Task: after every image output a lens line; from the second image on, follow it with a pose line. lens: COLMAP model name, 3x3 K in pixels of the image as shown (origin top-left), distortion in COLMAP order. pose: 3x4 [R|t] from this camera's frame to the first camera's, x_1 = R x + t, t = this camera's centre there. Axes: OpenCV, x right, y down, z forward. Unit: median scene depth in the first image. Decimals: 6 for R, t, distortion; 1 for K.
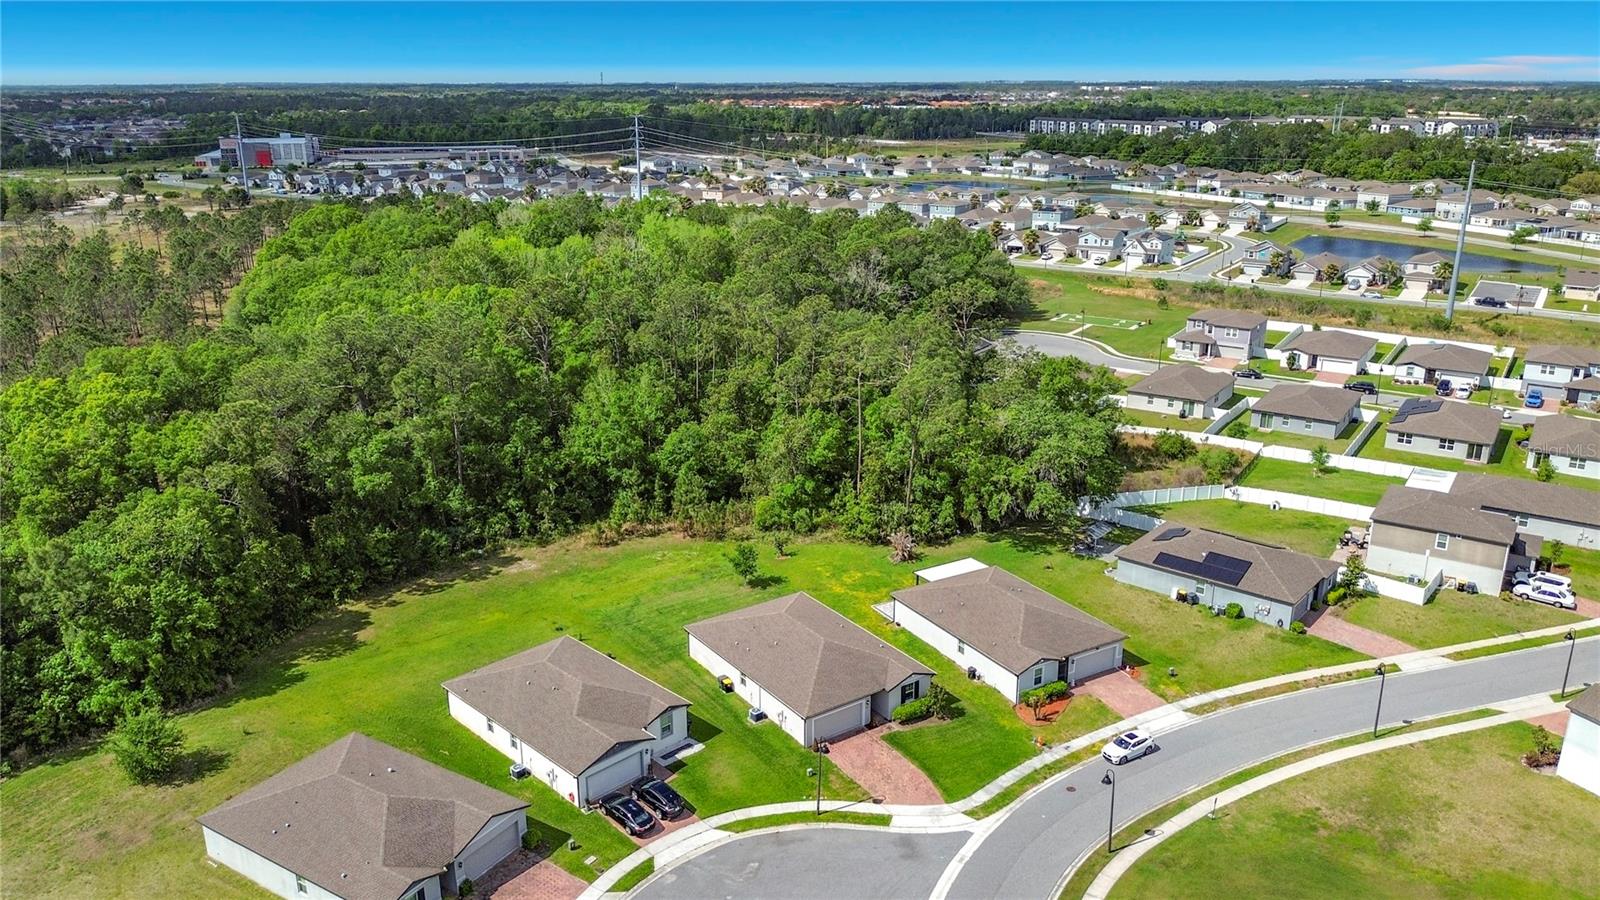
lens RADIAL K [[1163.2, 0, 788.8], [0, 1163.2, 445.2], [0, 0, 1]] dist [0.048198, -0.091867]
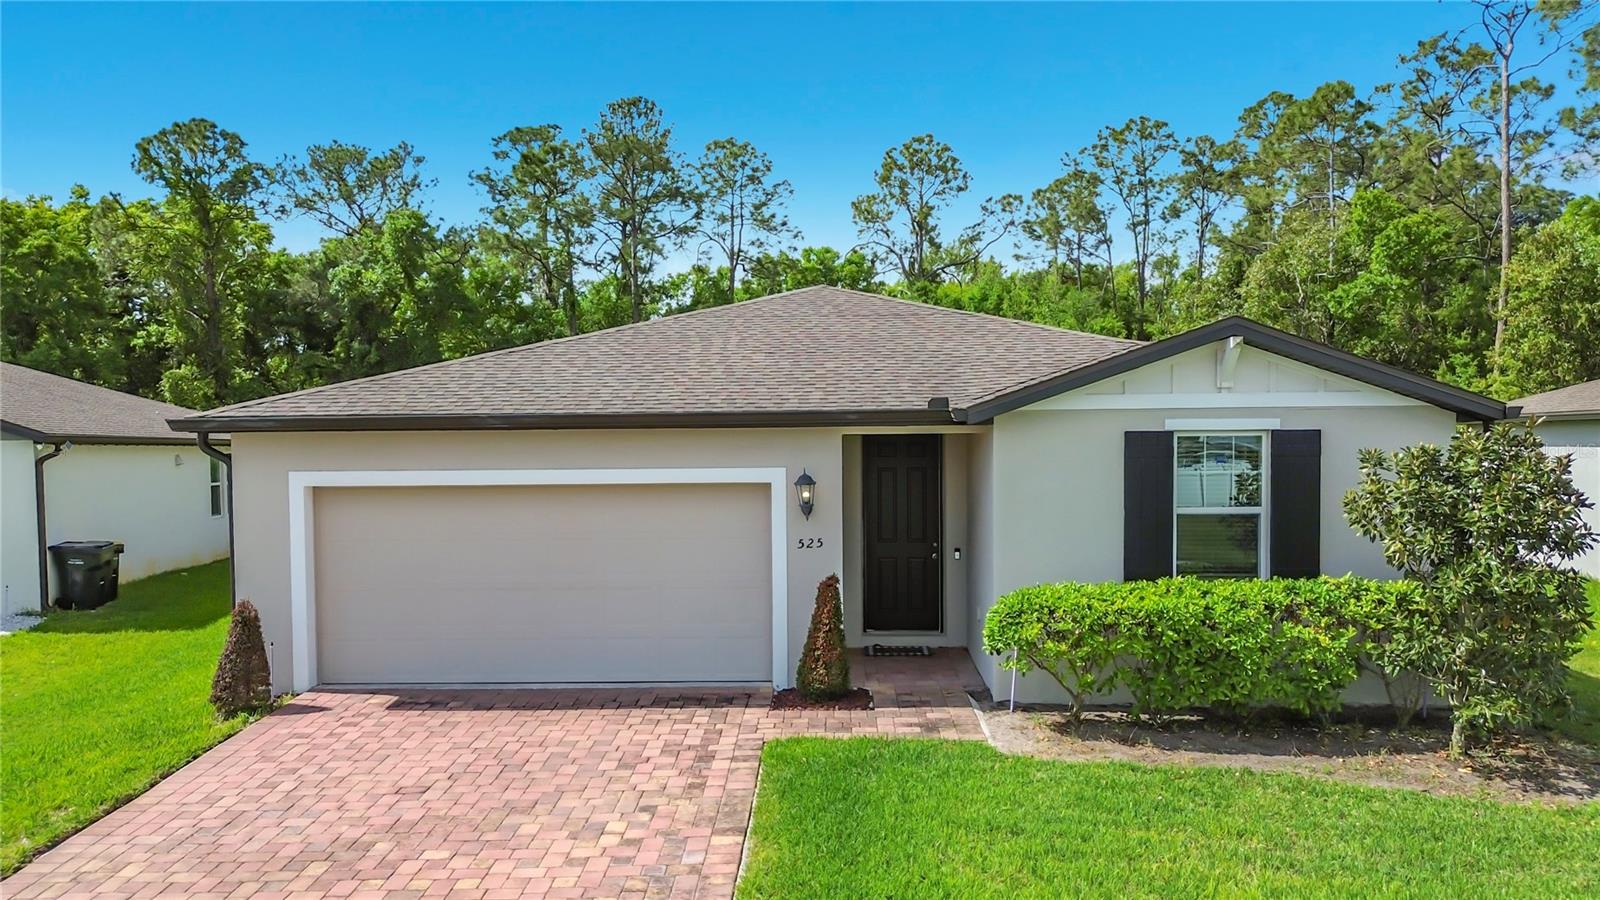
lens RADIAL K [[1175.6, 0, 795.9], [0, 1175.6, 492.4], [0, 0, 1]] dist [0.063468, -0.091383]
pose [[0.808184, 0.023197, -0.588473, 0.128062], [-0.172341, 0.964798, -0.198655, 0.220891], [0.563149, 0.261967, 0.783732, 0.805182]]
